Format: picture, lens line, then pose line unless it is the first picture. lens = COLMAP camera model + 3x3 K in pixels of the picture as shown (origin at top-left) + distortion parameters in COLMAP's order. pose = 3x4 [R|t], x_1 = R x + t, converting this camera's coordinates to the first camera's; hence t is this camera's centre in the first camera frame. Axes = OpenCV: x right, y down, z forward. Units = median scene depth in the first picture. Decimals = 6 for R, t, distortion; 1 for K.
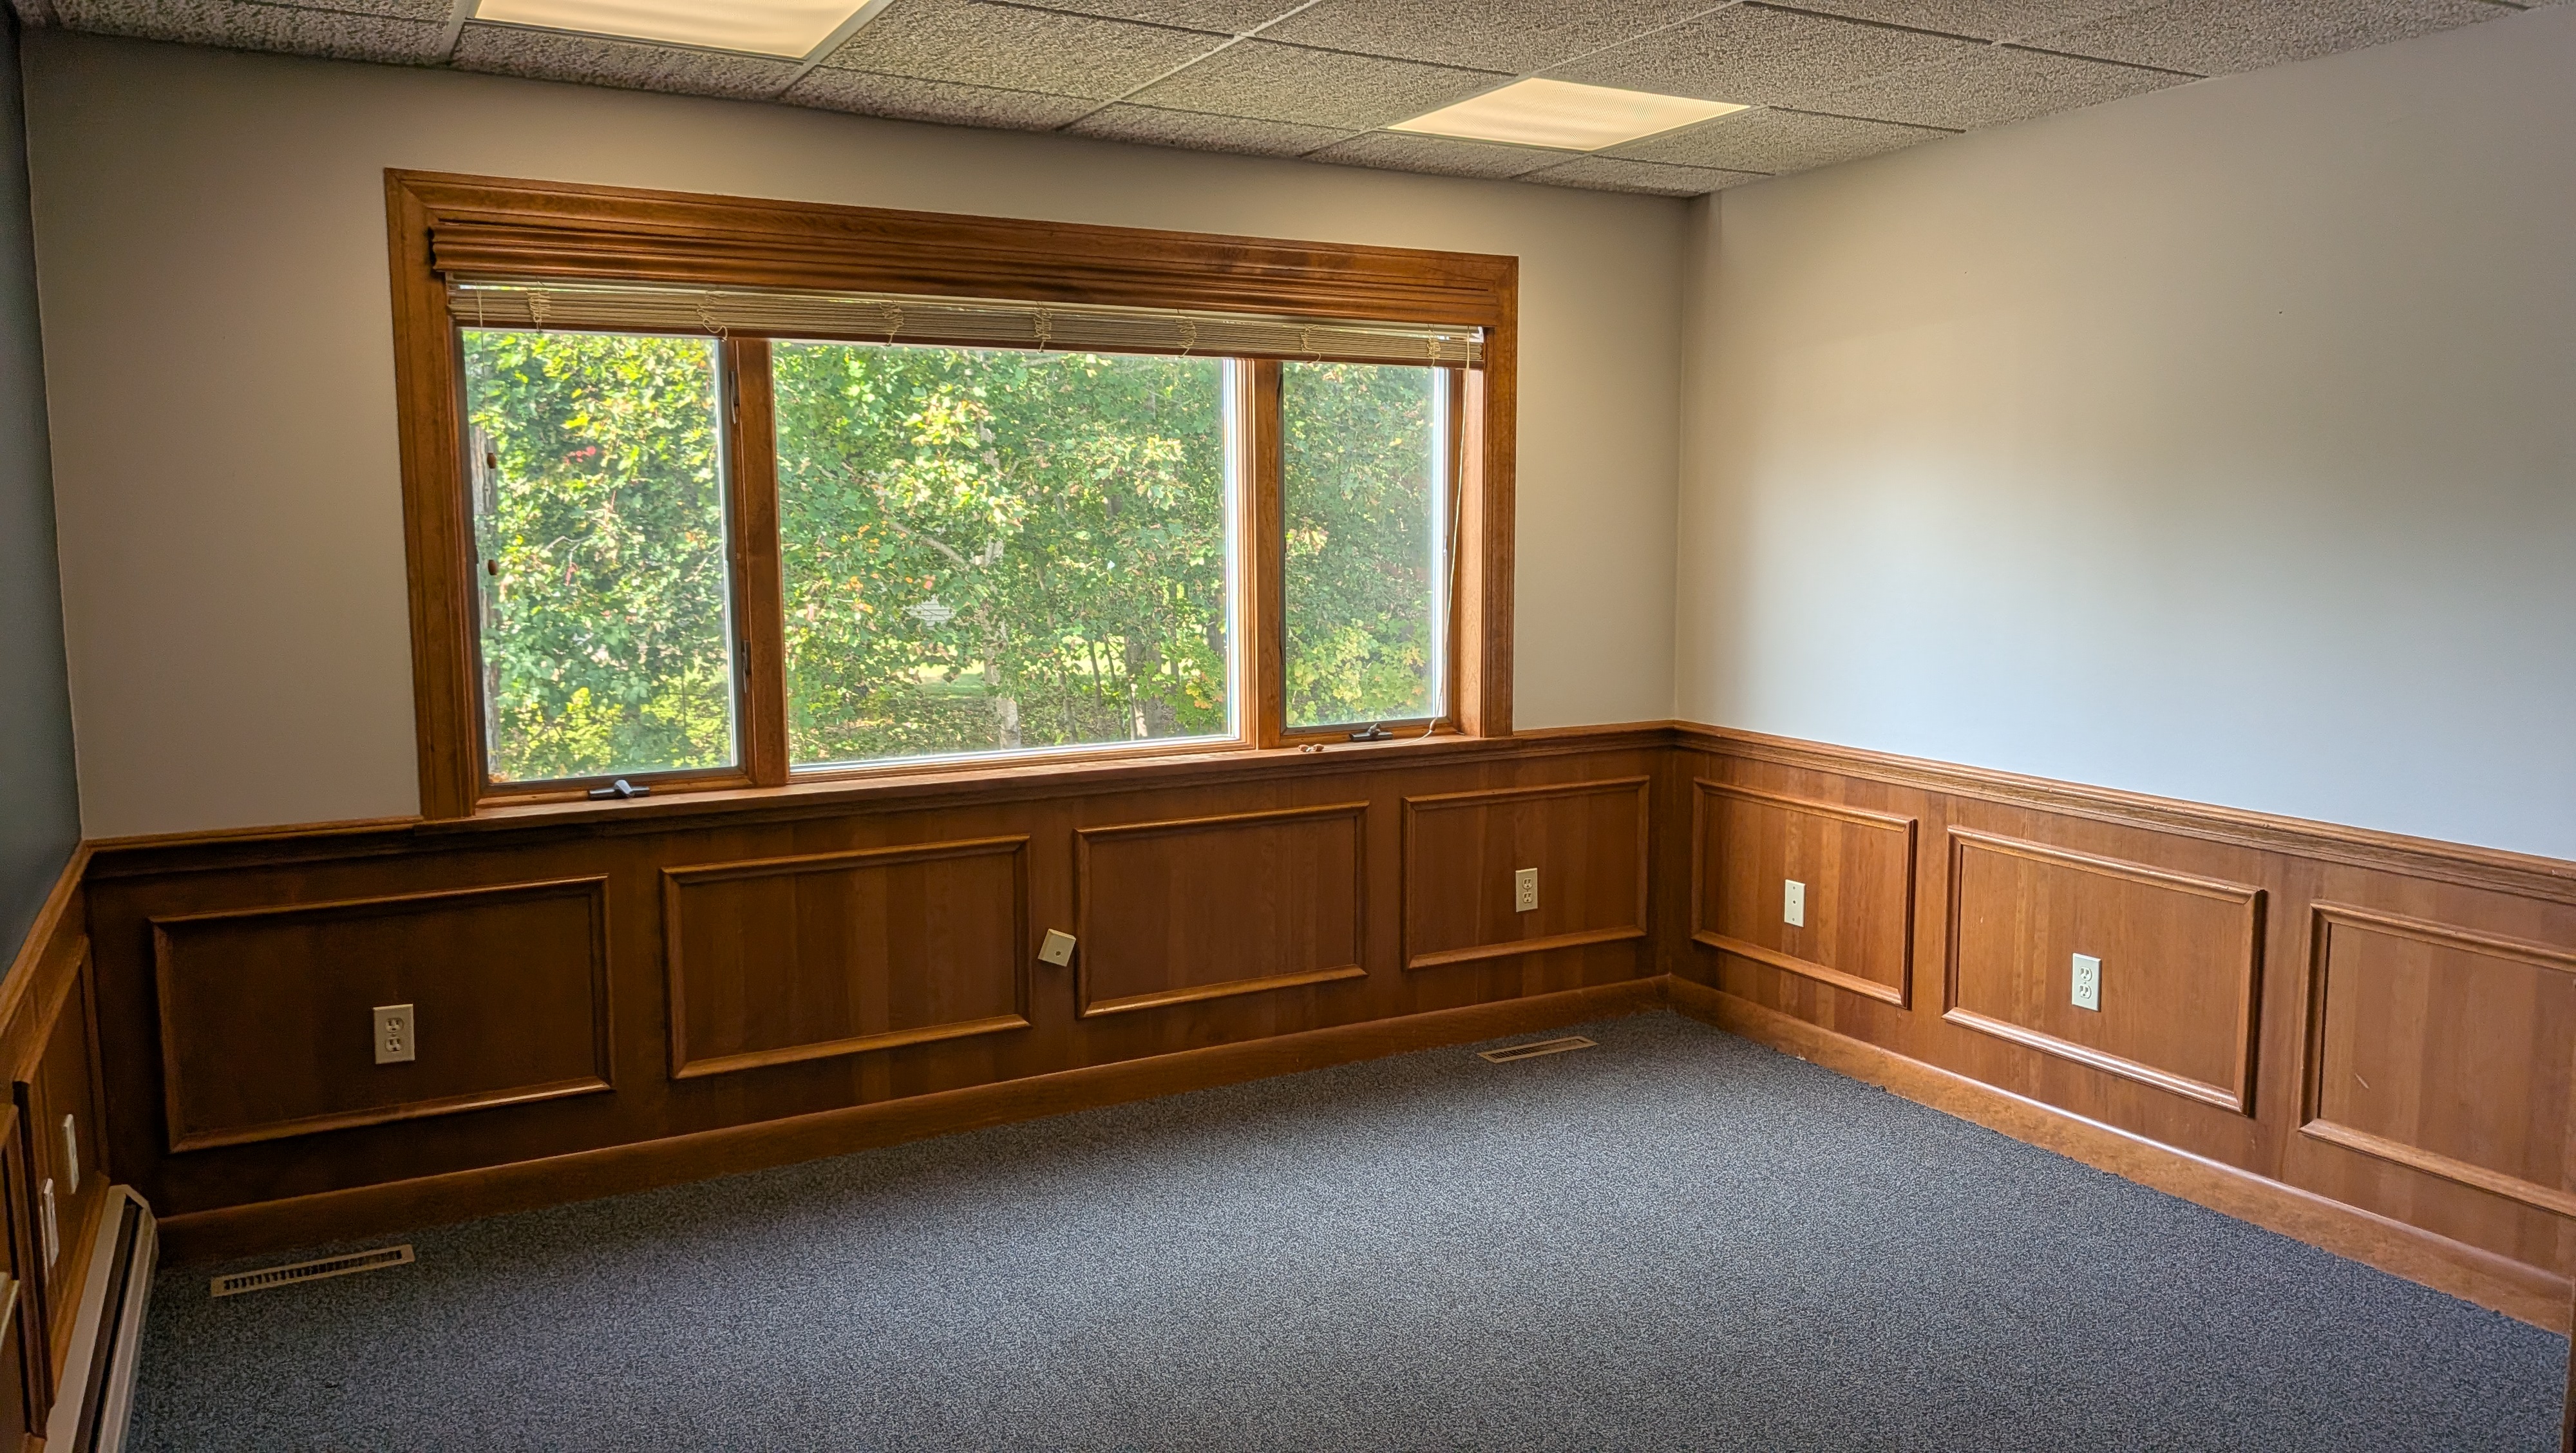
lens RADIAL K [[1844.8, 0, 1304.6], [0, 1844.8, 712.8], [0, 0, 1]] dist [0.071431, -0.105075]
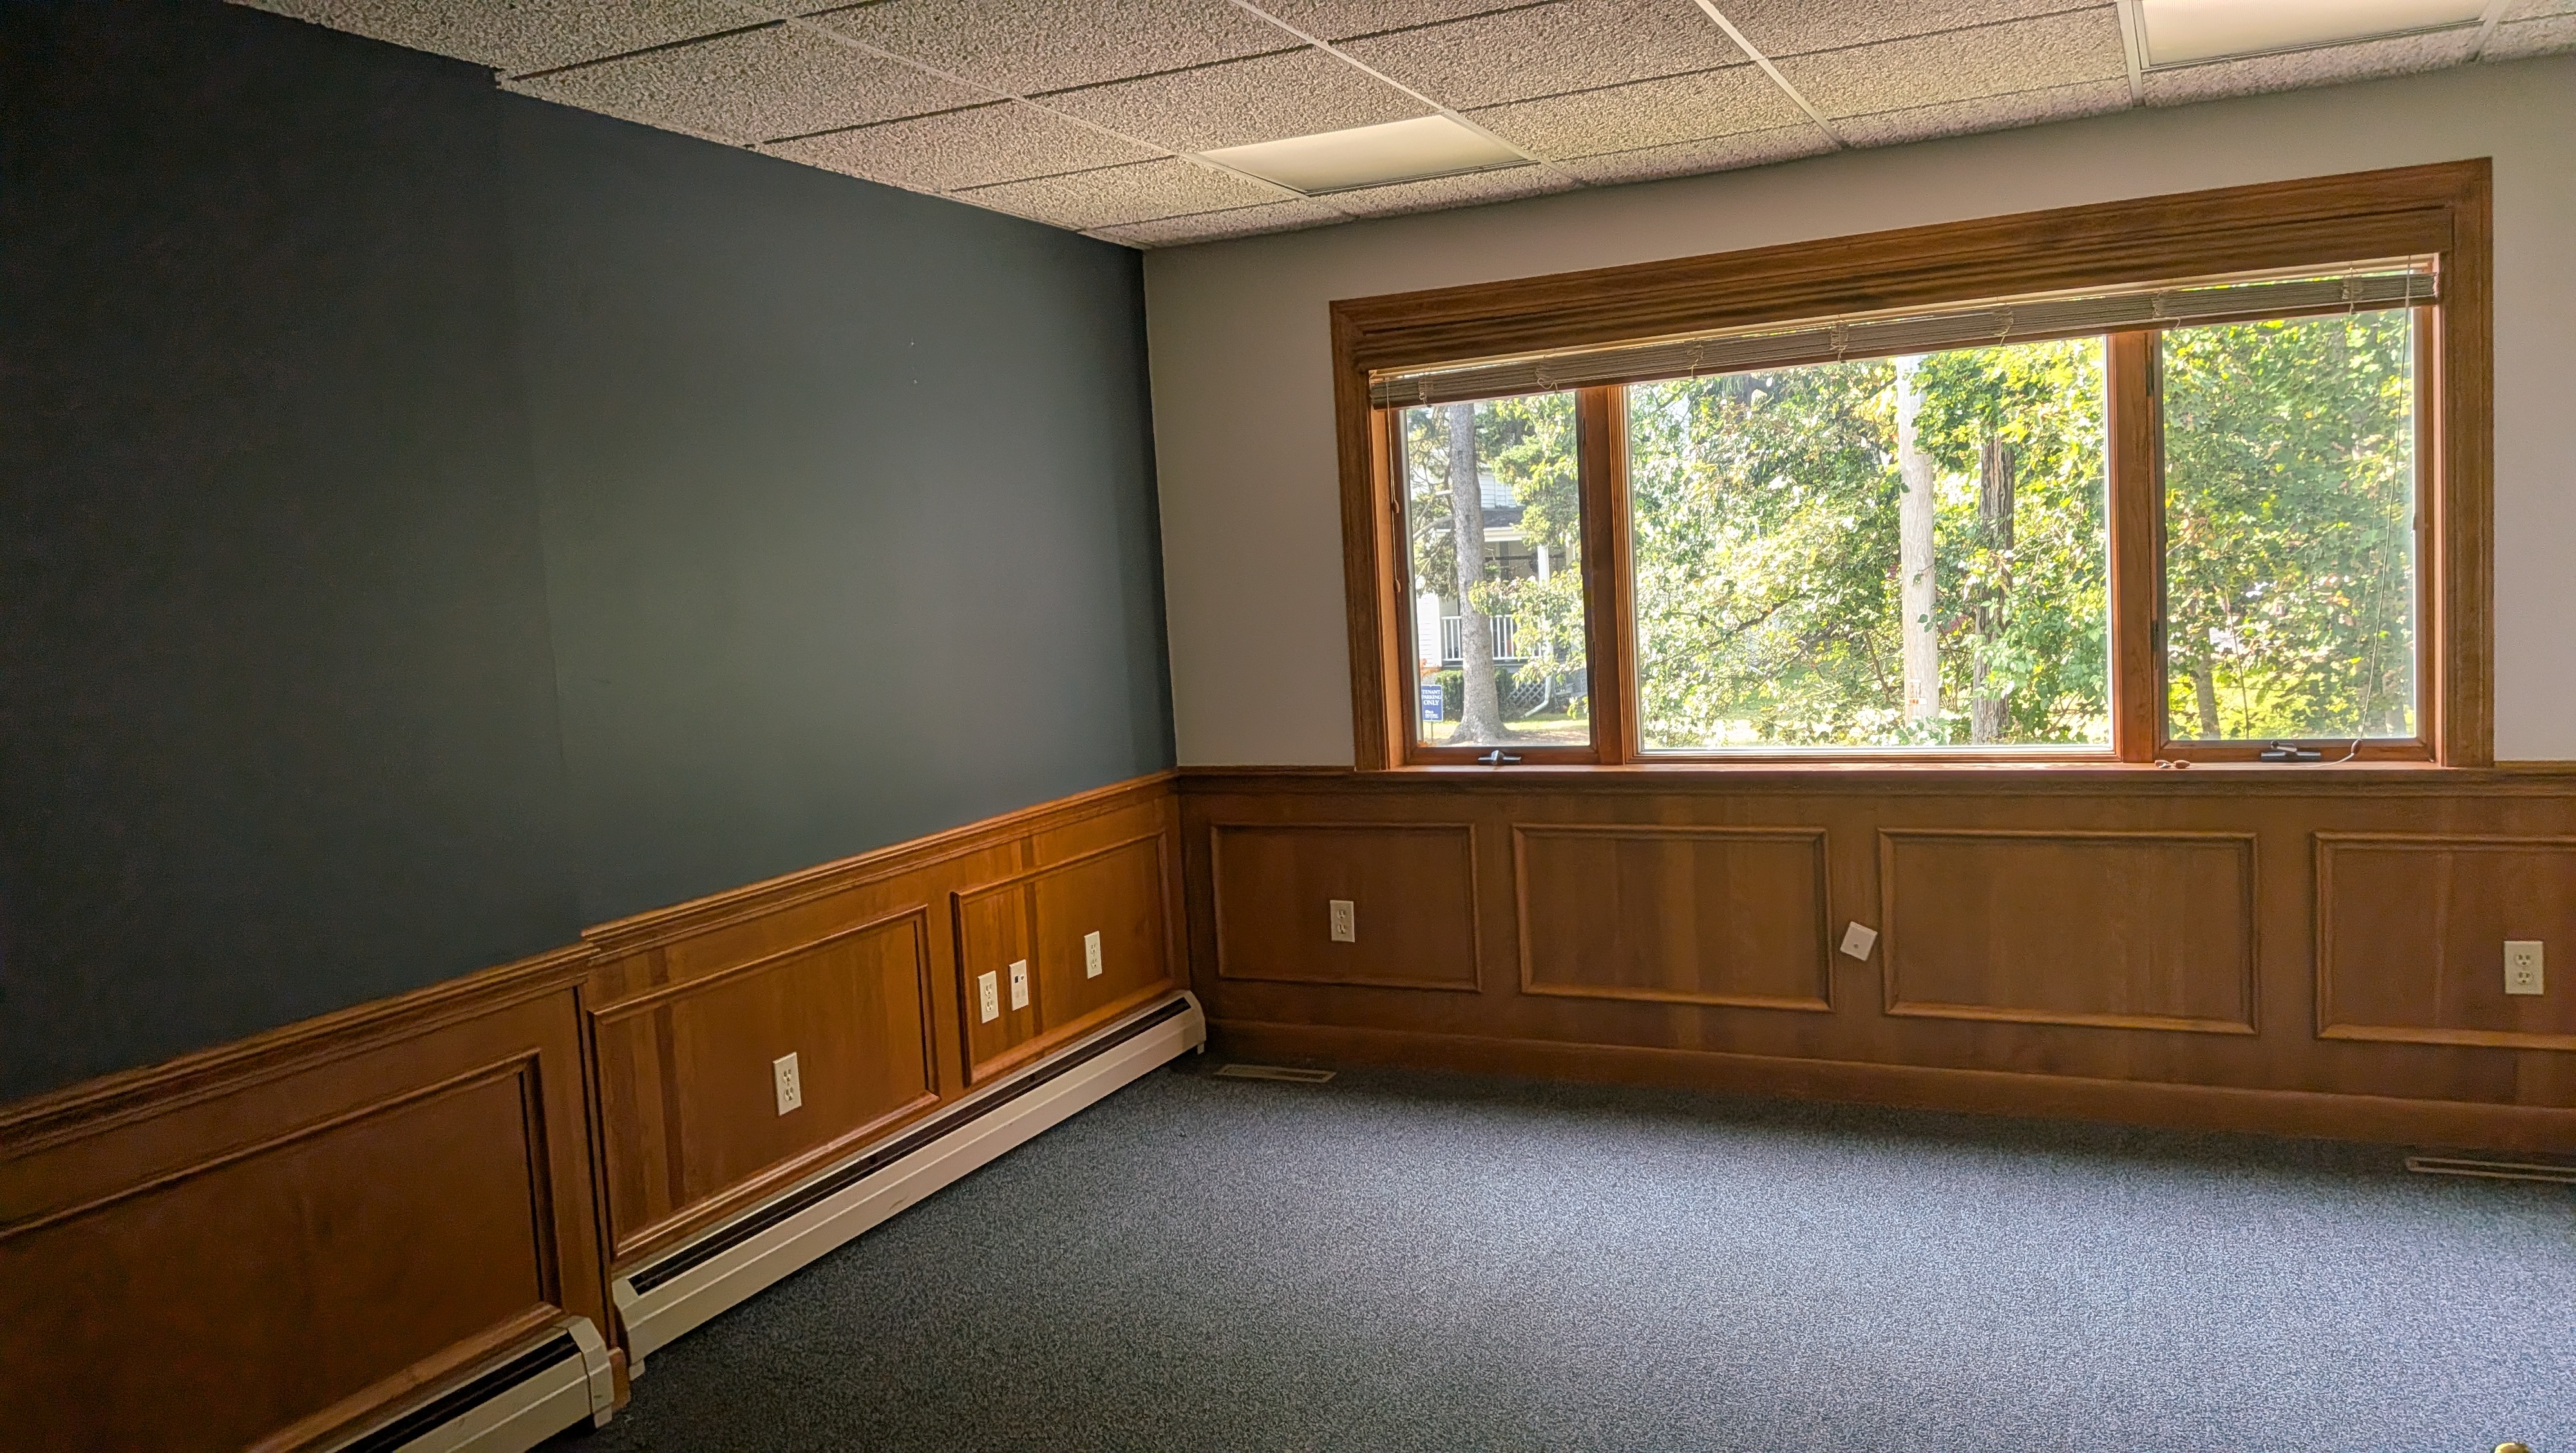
lens RADIAL K [[1844.8, 0, 1306.1], [0, 1844.8, 699.6], [0, 0, 1]] dist [0.071431, -0.105075]
pose [[0.578183, 0.028369, -0.815414, 0.486191], [-0.039875, 0.999184, 0.006489, -0.000786], [0.814932, 0.028763, 0.578843, 0.141464]]
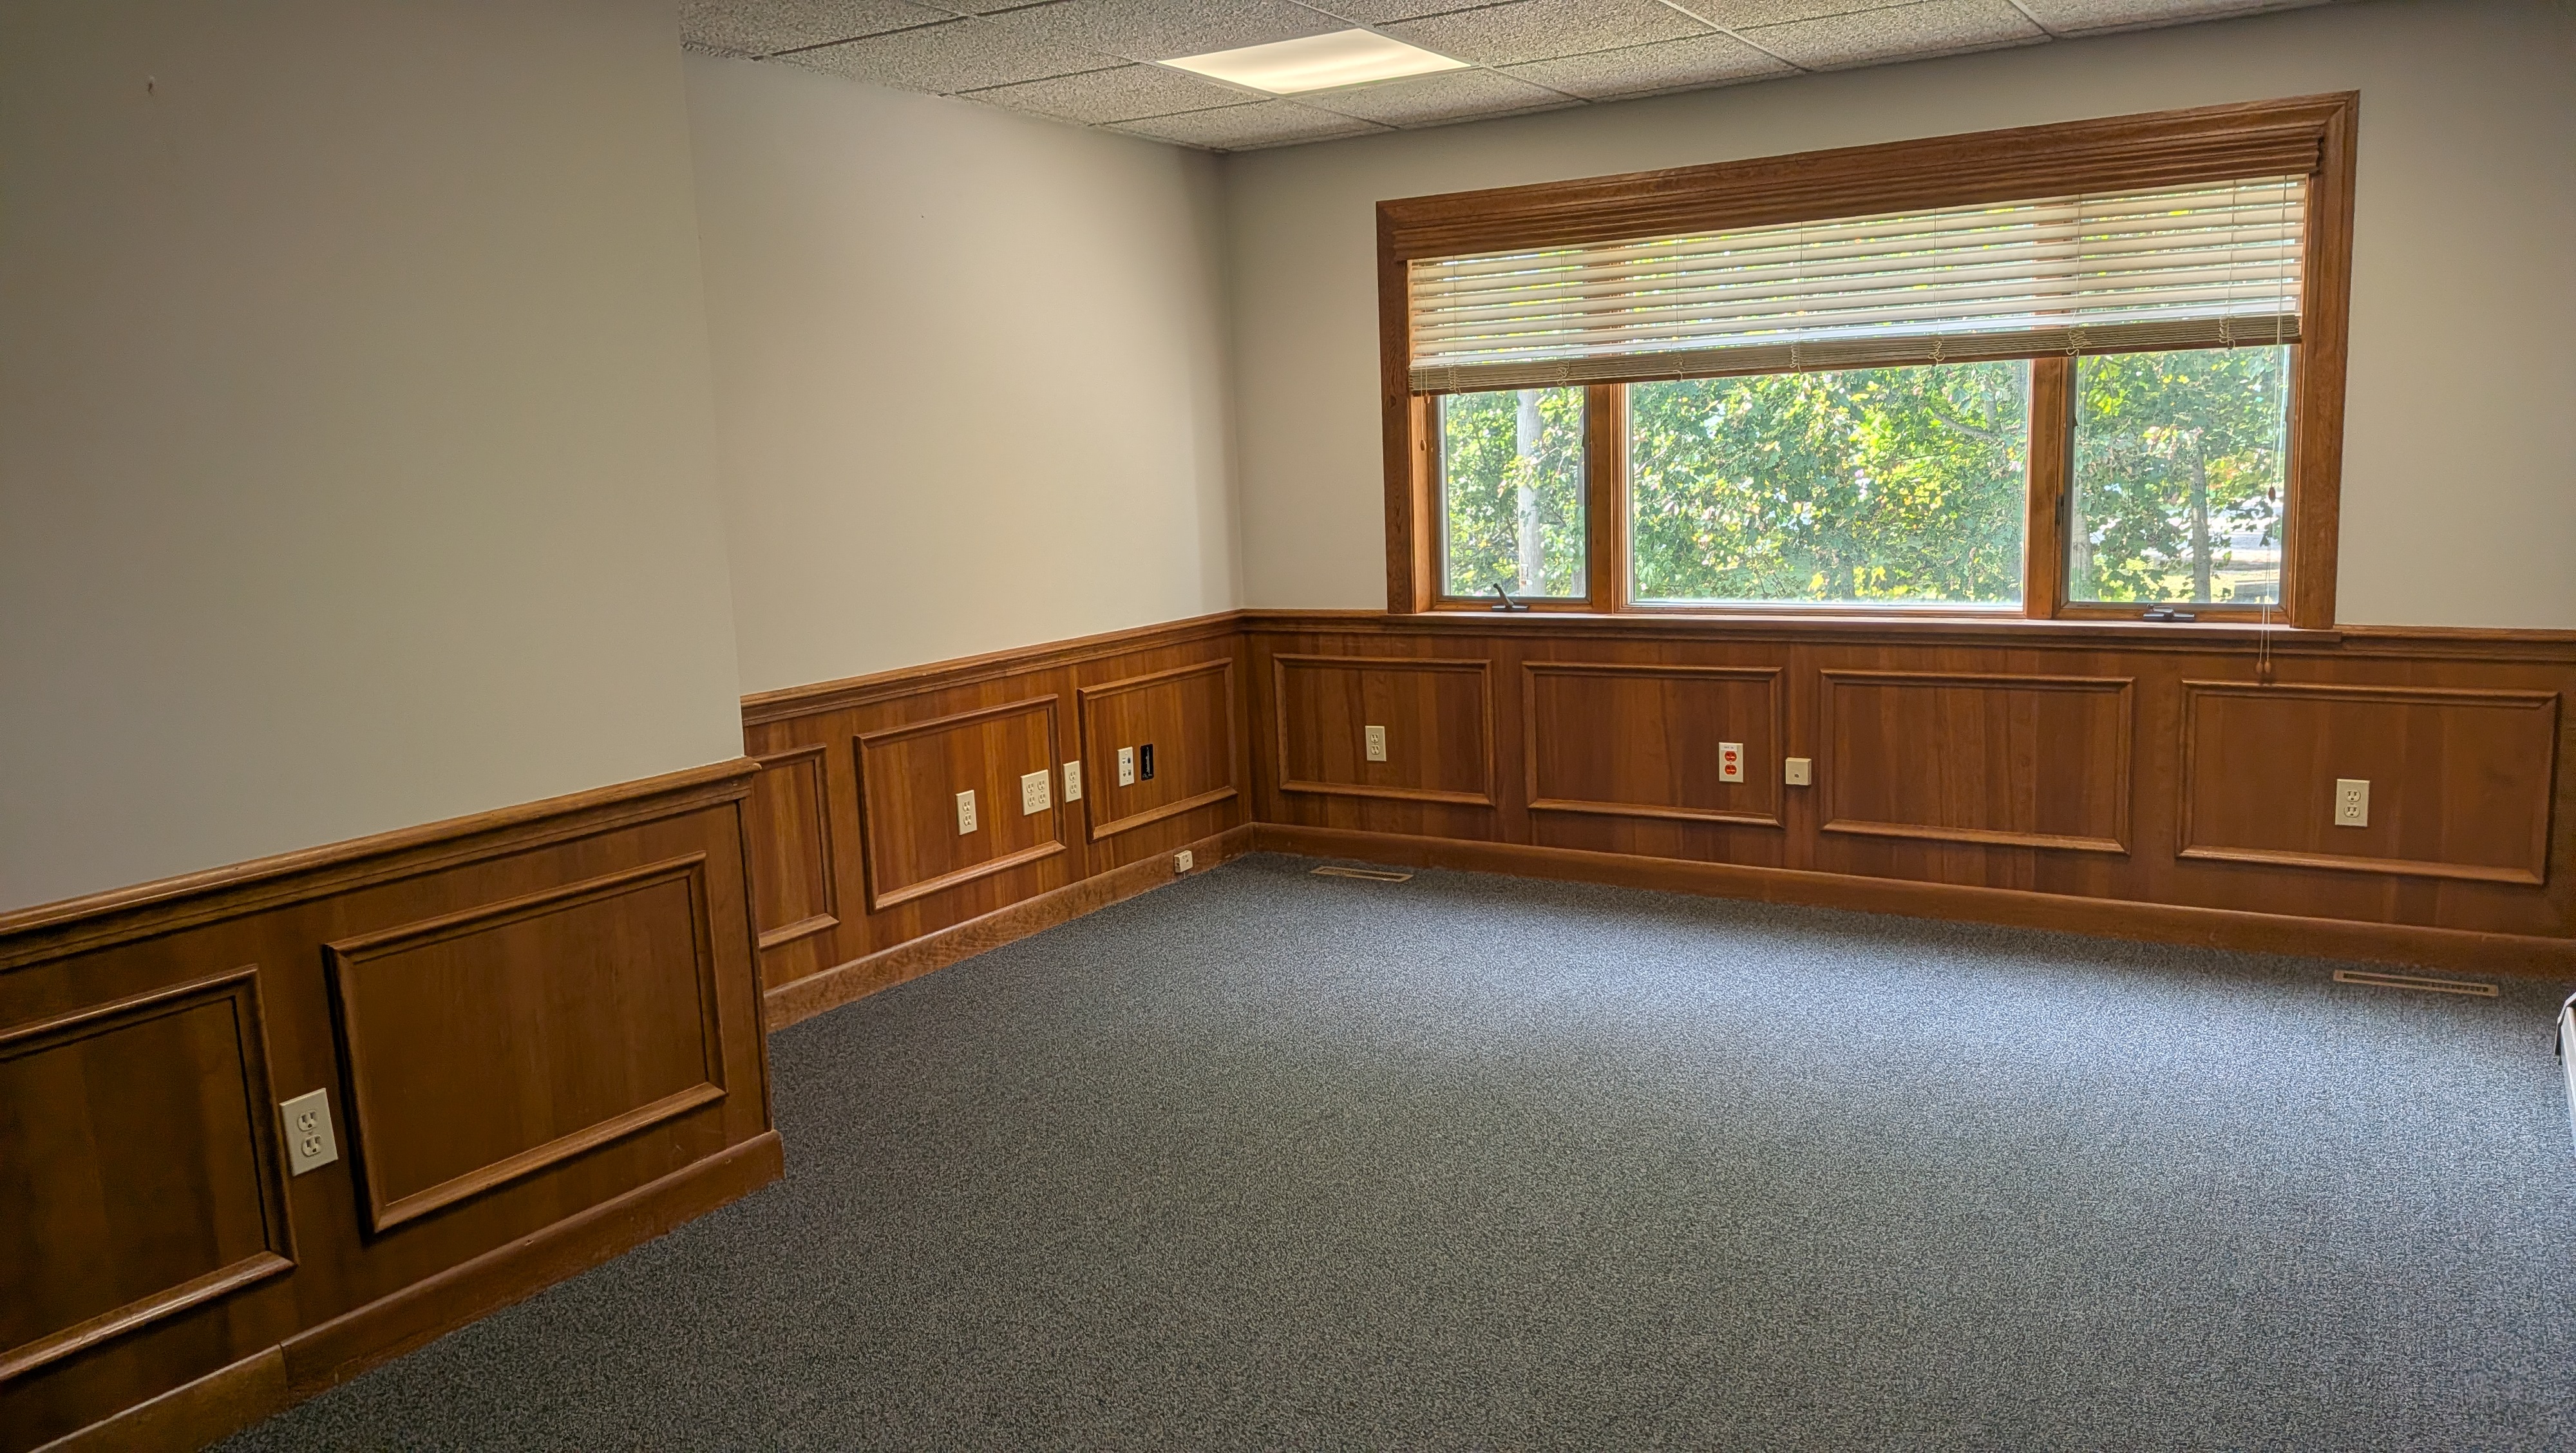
lens RADIAL K [[1844.8, 0, 1268.2], [0, 1844.8, 745.6], [0, 0, 1]] dist [0.071431, -0.105075]
pose [[0.483238, 0.140776, -0.864097, 0.688536], [-0.047522, 0.989750, 0.134671, -0.030947], [0.874198, -0.024015, 0.484975, 0.104456]]
